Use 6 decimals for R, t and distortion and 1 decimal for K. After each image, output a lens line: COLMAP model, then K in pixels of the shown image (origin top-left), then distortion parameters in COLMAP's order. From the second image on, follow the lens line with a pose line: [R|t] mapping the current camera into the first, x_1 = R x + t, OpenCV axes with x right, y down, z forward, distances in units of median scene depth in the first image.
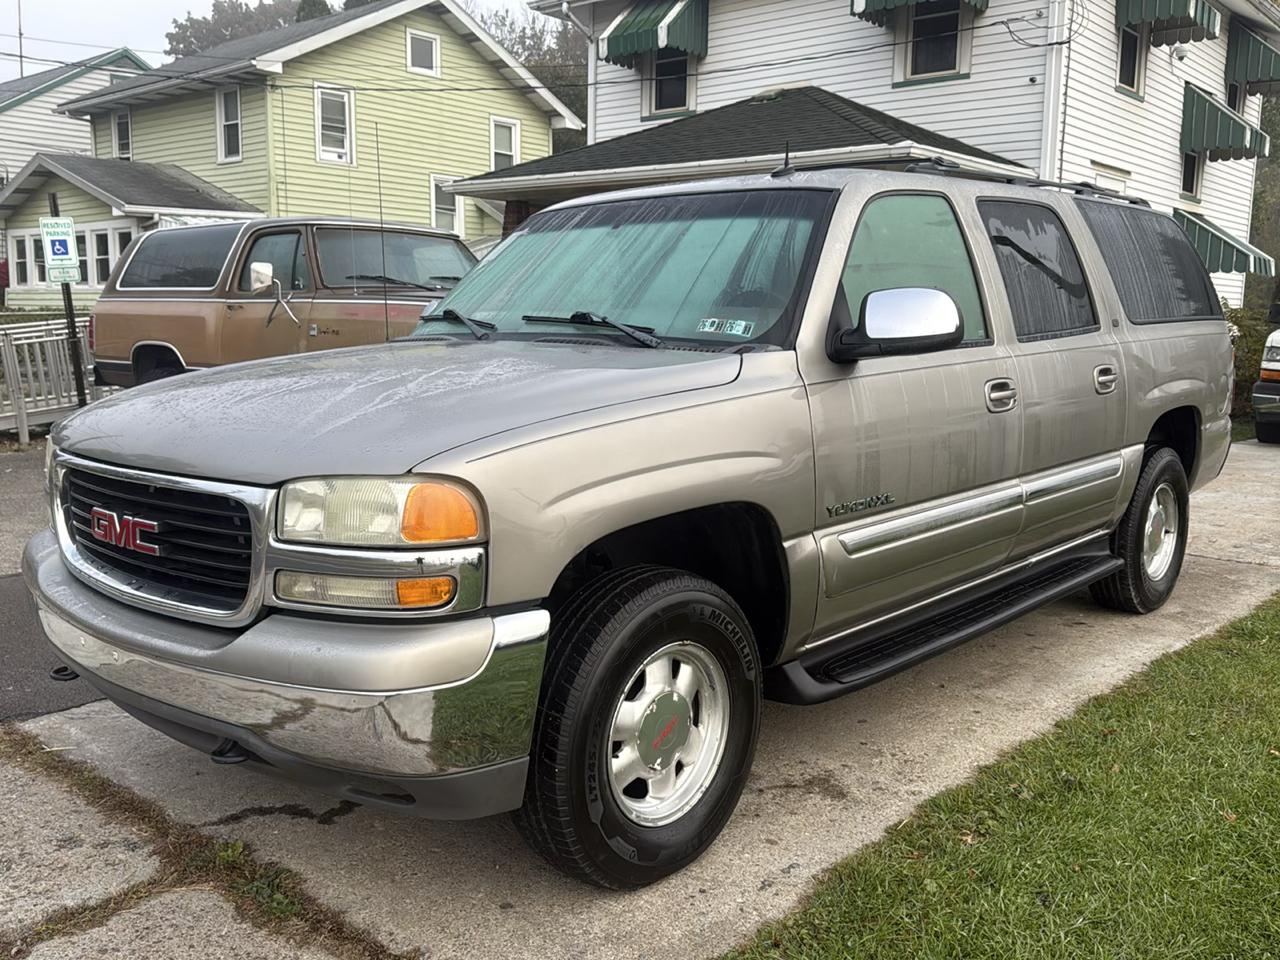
lens RADIAL K [[1155.8, 0, 638.4], [0, 1155.8, 482.9], [0, 0, 1]] dist [0.052509, -0.096366]
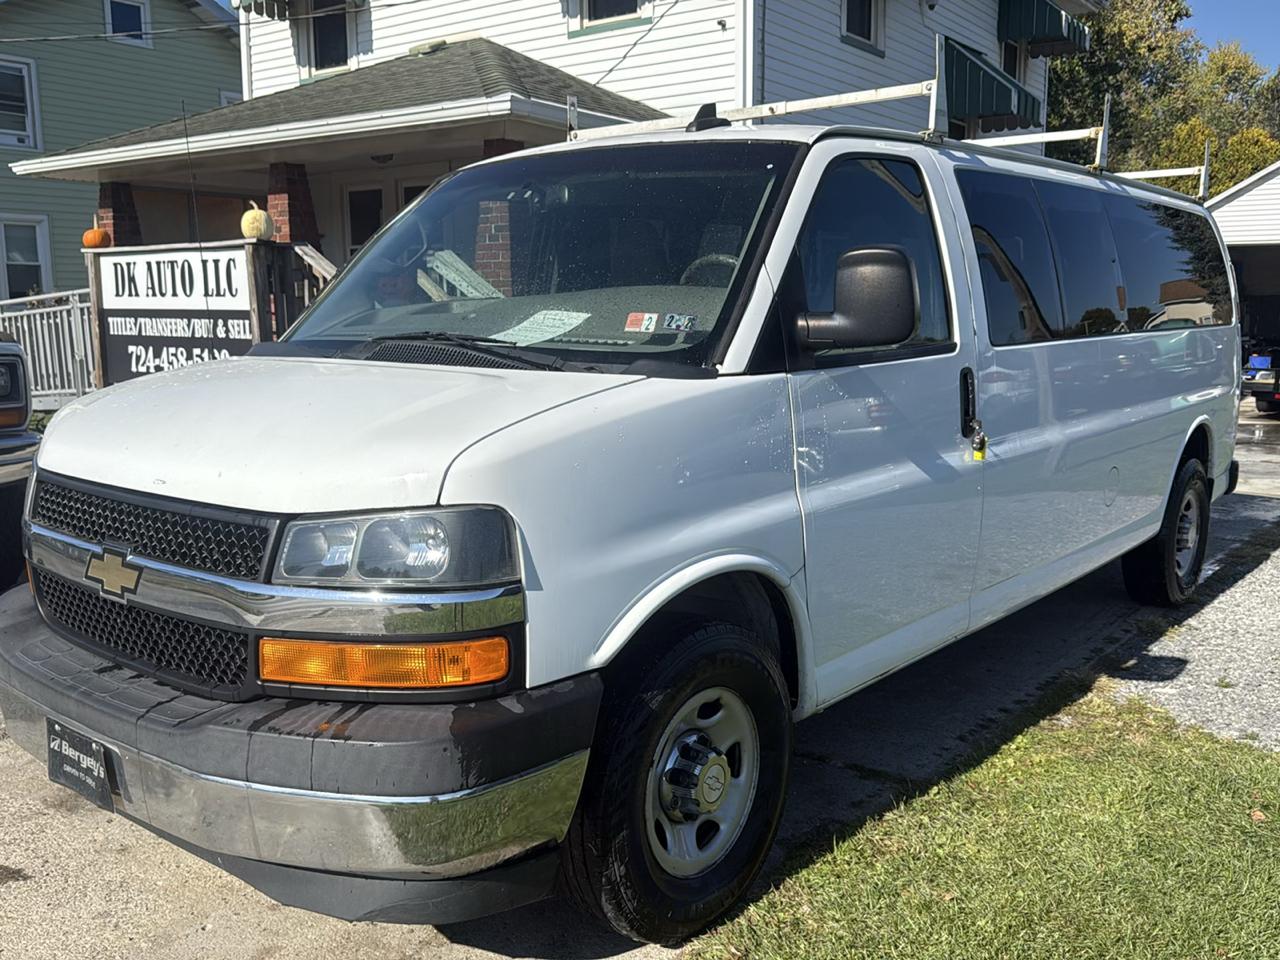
lens RADIAL K [[1155.8, 0, 641.6], [0, 1155.8, 481.2], [0, 0, 1]] dist [0.052509, -0.096366]
pose [[0.996184, -0.029855, 0.082007, 0.136388], [0.029745, 0.999554, 0.002569, -0.024811], [-0.082047, -0.000120, 0.996628, 0.139635]]
